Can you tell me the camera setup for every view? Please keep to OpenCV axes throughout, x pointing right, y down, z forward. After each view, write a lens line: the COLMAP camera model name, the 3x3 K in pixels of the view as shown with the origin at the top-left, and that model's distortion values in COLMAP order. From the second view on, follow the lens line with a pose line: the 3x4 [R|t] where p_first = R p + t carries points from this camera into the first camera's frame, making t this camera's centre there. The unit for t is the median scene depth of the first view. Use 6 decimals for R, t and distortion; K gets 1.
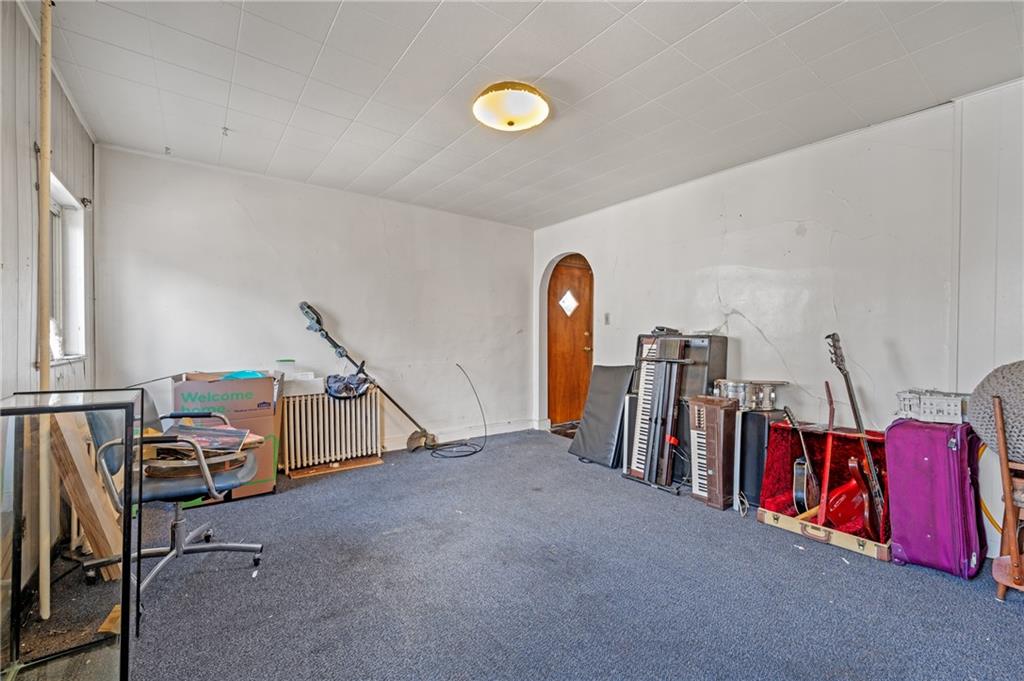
lens RADIAL K [[423.6, 0, 512.0], [0, 423.6, 340.5], [0, 0, 1]] dist [-0.001535, -0.000174]
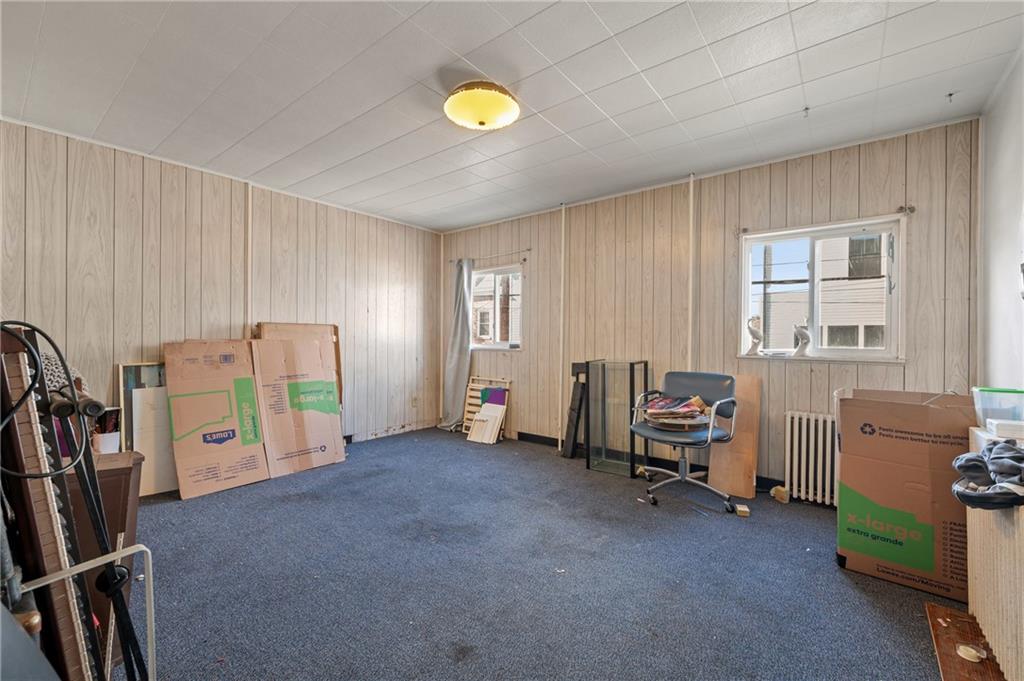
lens RADIAL K [[423.6, 0, 512.0], [0, 423.6, 340.5], [0, 0, 1]] dist [-0.001535, -0.000174]
pose [[-0.965766, -0.013823, -0.259045, 0.181162], [-0.015662, 0.999865, 0.005038, -0.001924], [0.258940, 0.008923, -0.965852, 1.978495]]
